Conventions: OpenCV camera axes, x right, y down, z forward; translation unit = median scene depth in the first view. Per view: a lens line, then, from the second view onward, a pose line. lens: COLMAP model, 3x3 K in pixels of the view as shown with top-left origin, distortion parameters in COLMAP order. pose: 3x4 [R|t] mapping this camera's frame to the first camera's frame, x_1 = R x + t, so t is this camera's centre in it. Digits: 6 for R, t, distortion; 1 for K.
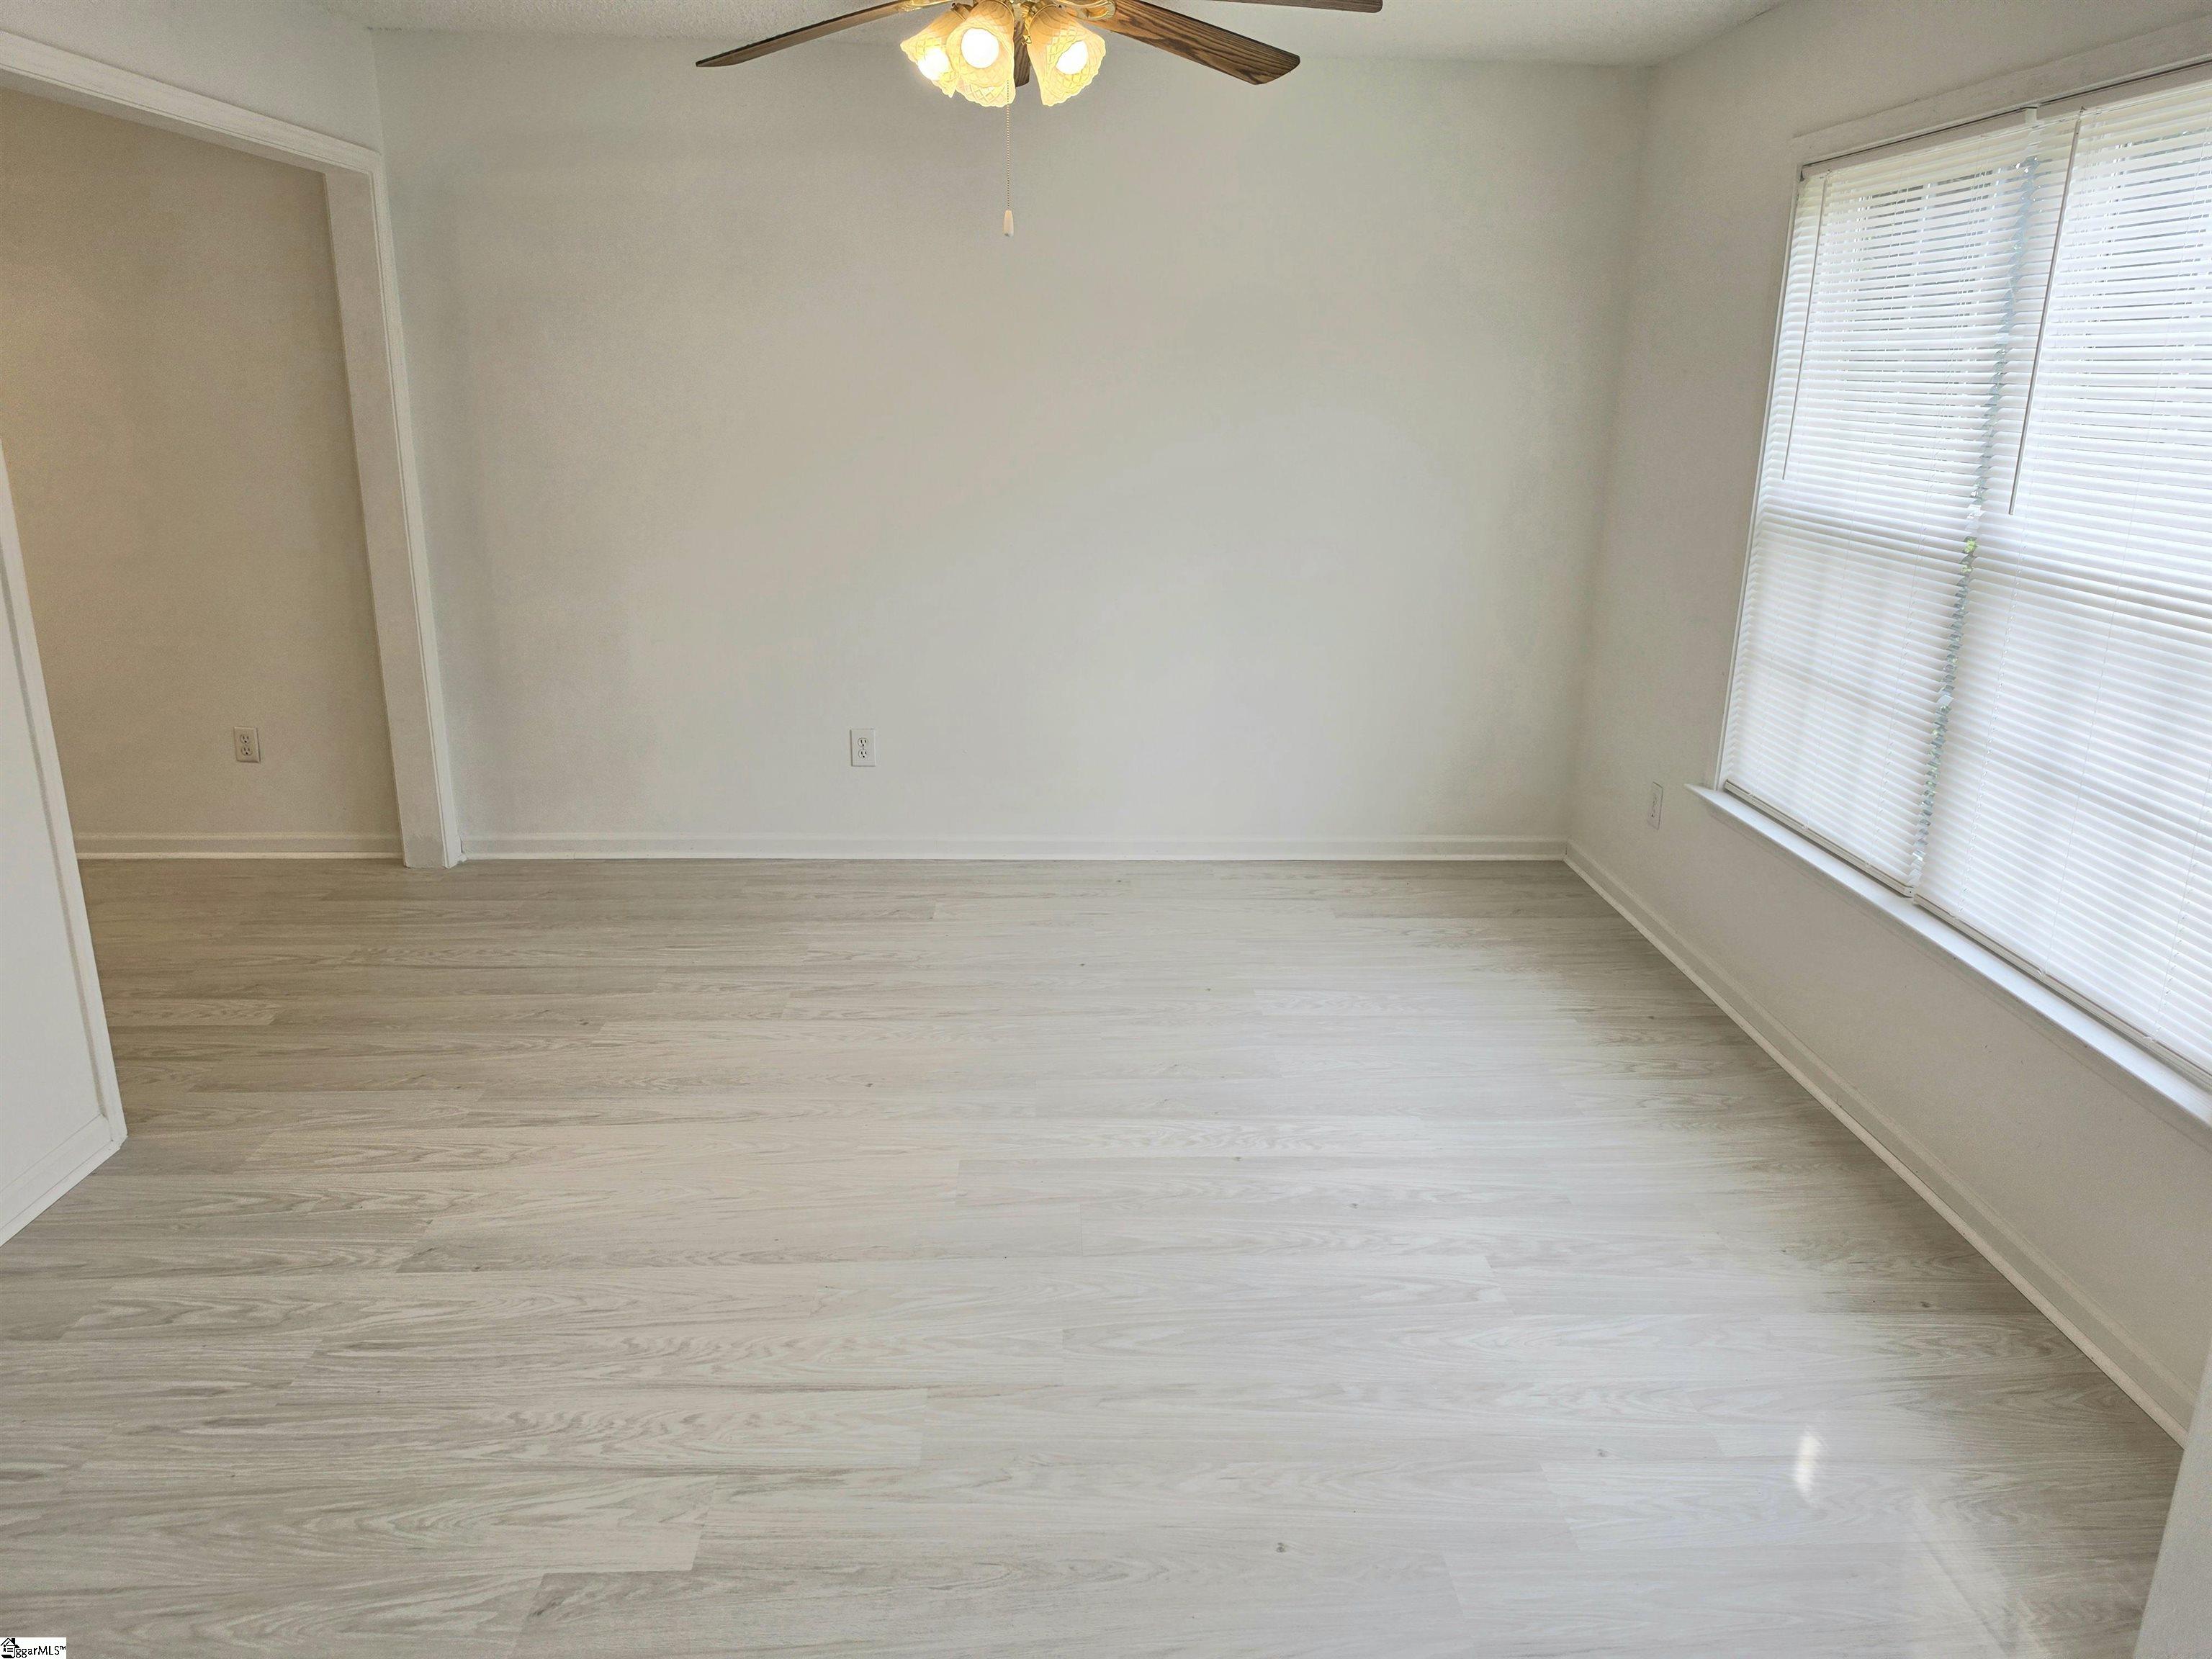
lens RADIAL K [[1532.3, 0, 1114.1], [0, 1532.3, 815.3], [0, 0, 1]] dist [0.074052, -0.083210]
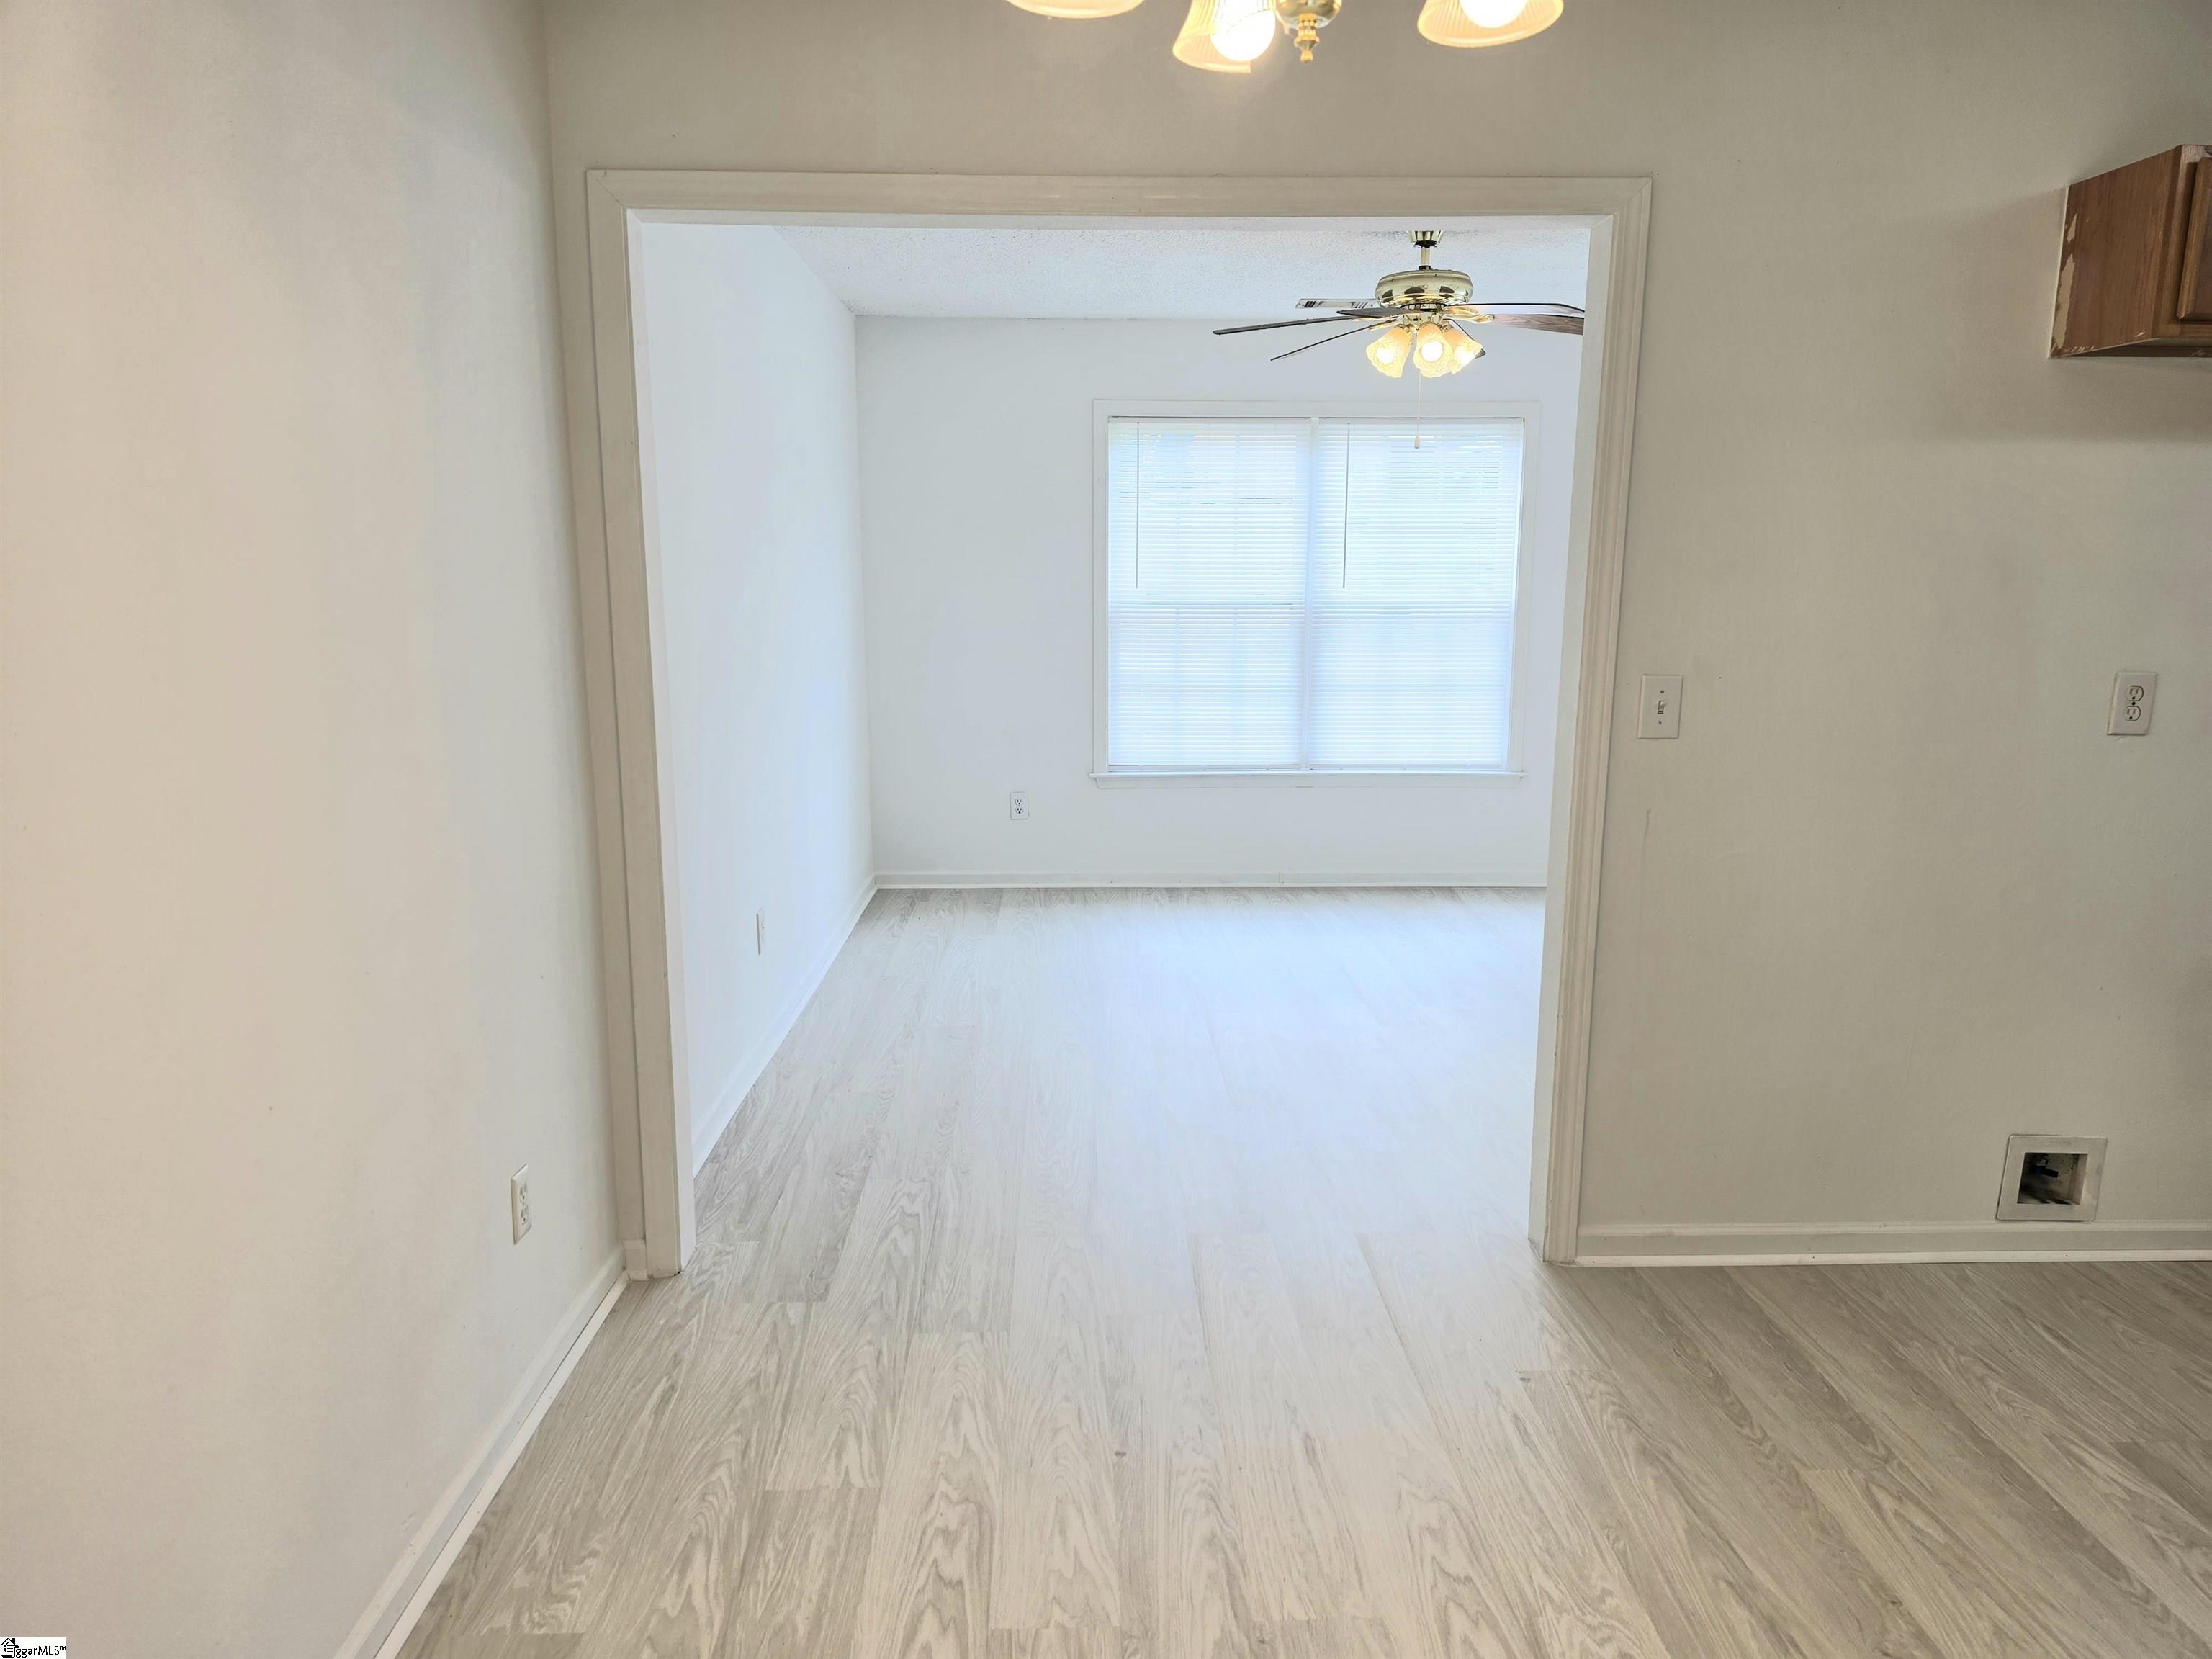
lens RADIAL K [[1532.3, 0, 1148.1], [0, 1532.3, 853.1], [0, 0, 1]] dist [0.074052, -0.083210]
pose [[-0.000397, -0.199686, 0.979860, -1.791889], [0.273319, 0.942529, 0.192189, -0.341491], [-0.961923, 0.267890, 0.054204, 1.255652]]
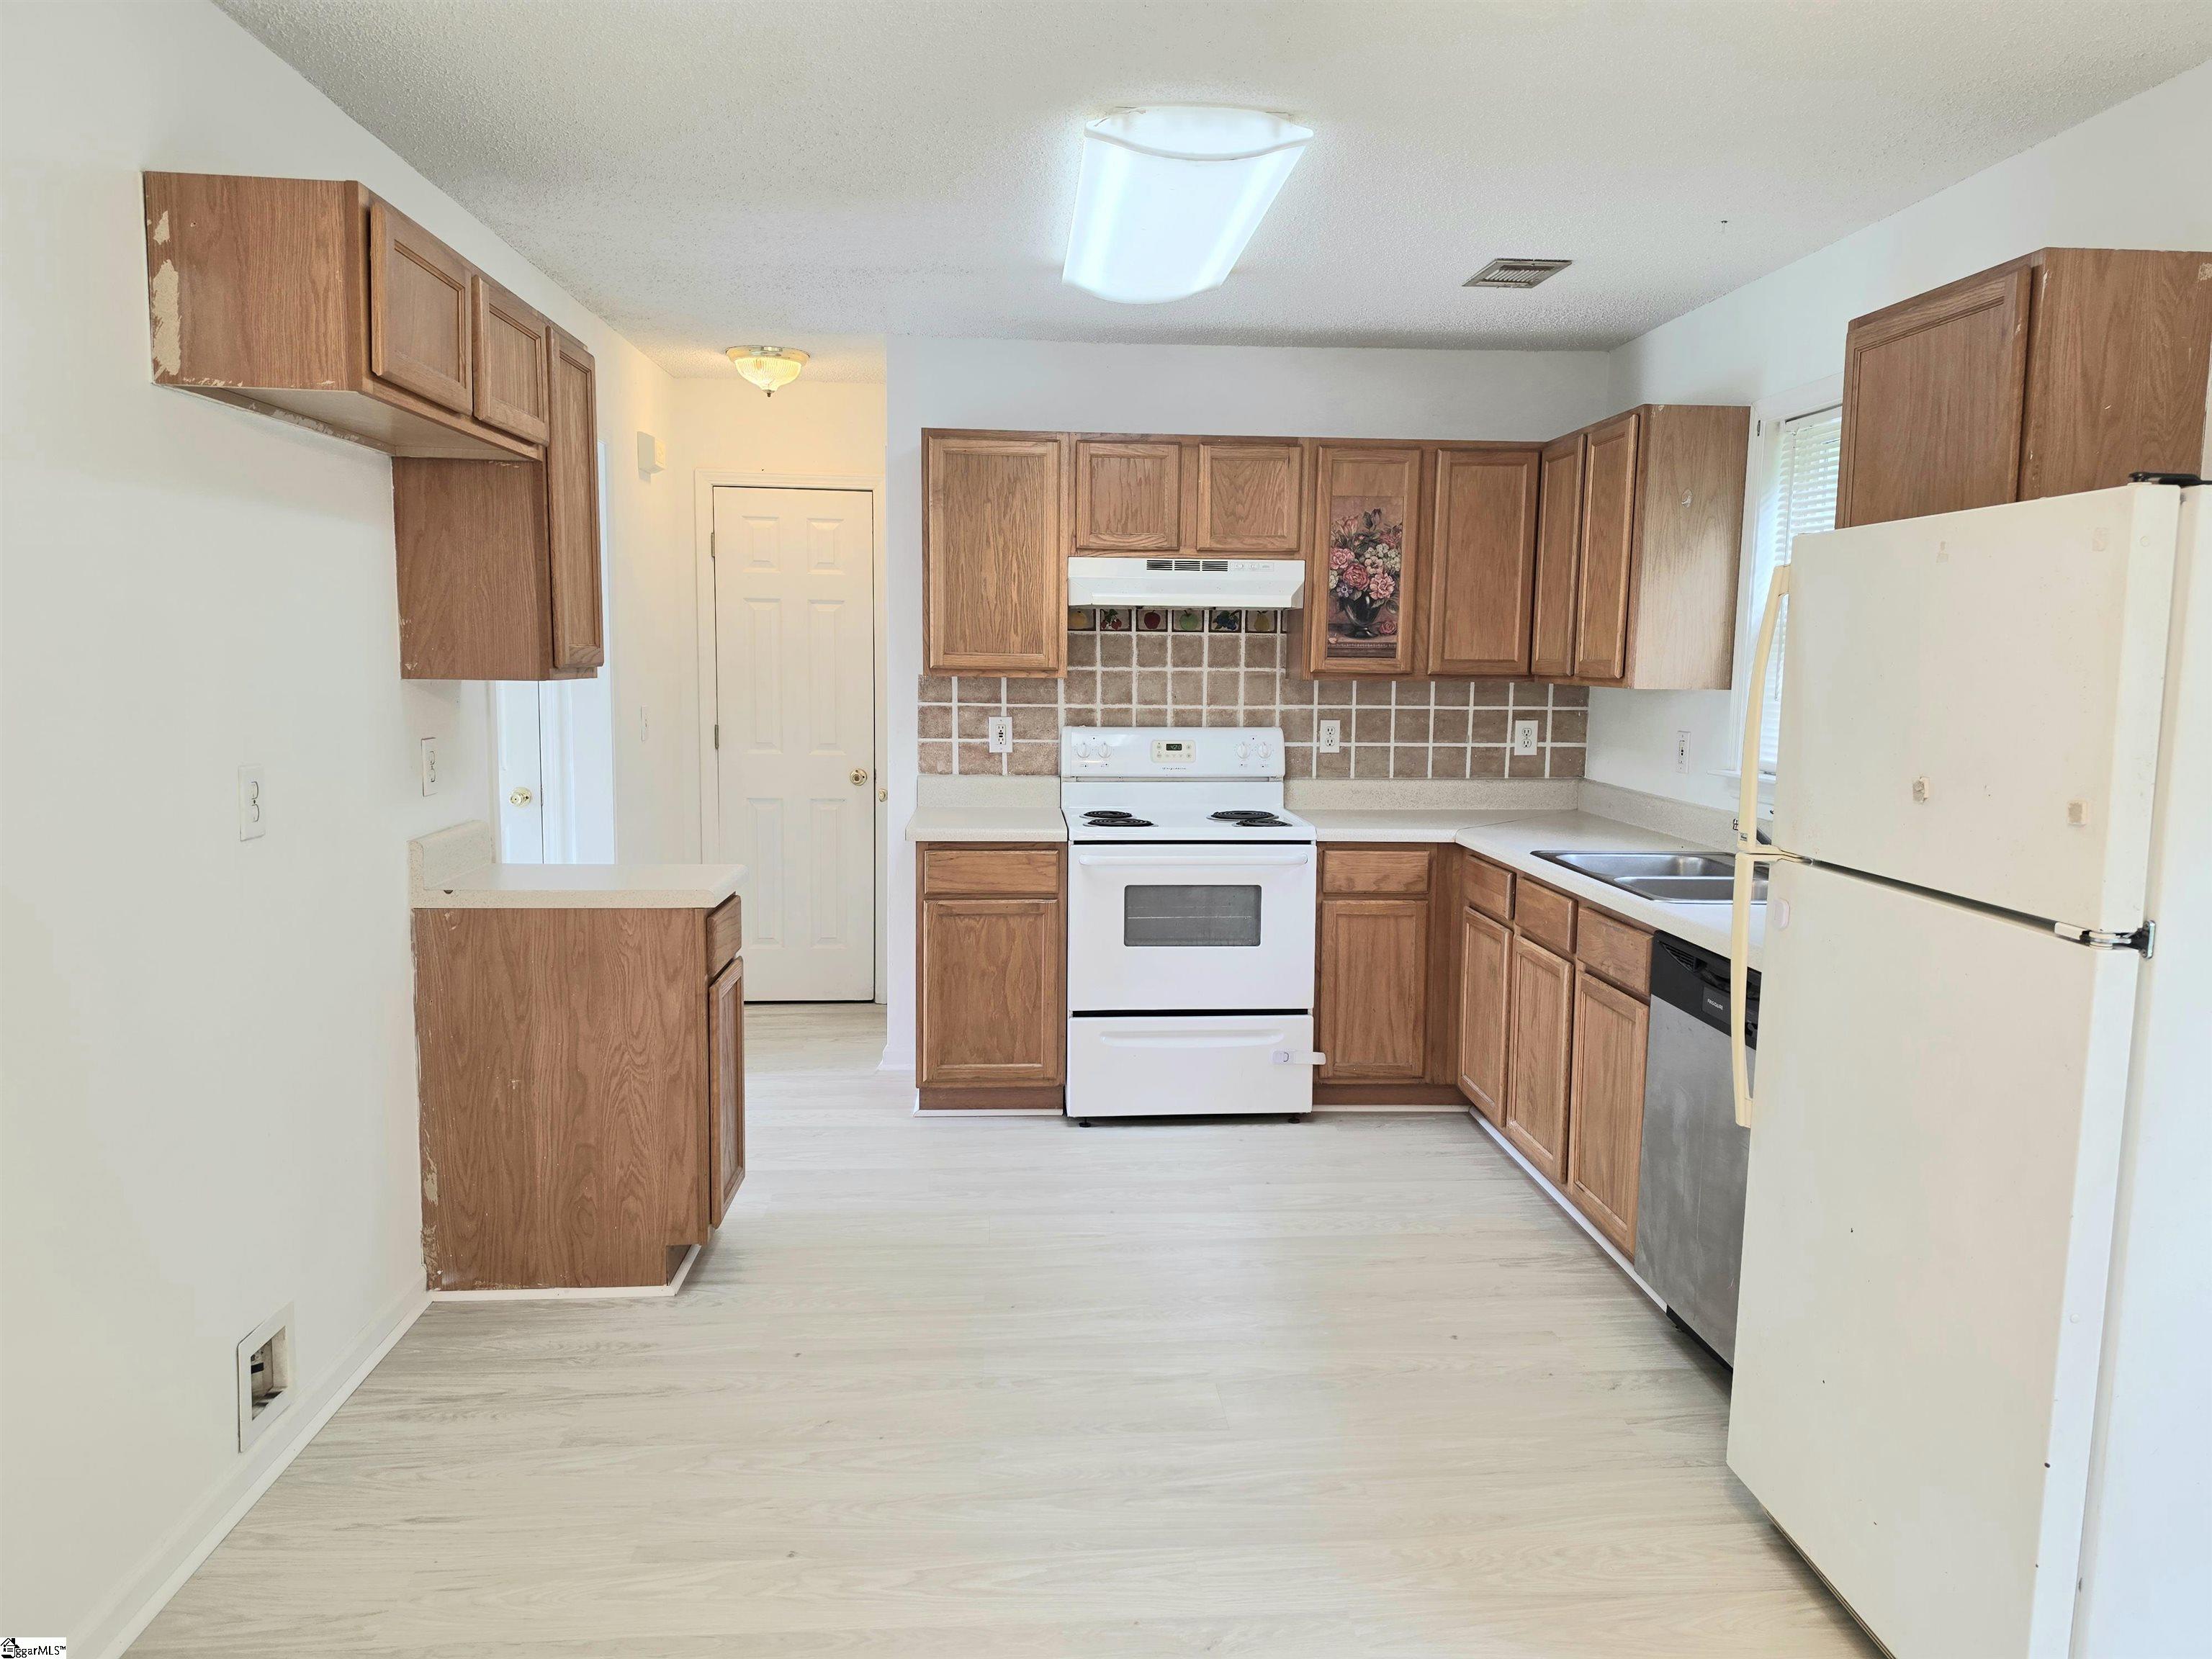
lens RADIAL K [[1532.3, 0, 1131.8], [0, 1532.3, 820.4], [0, 0, 1]] dist [0.074052, -0.083210]
pose [[-0.998927, -0.024484, -0.039303, -1.214395], [-0.037650, 0.923573, 0.381569, -0.407422], [0.026956, 0.382640, -0.923504, 1.498695]]
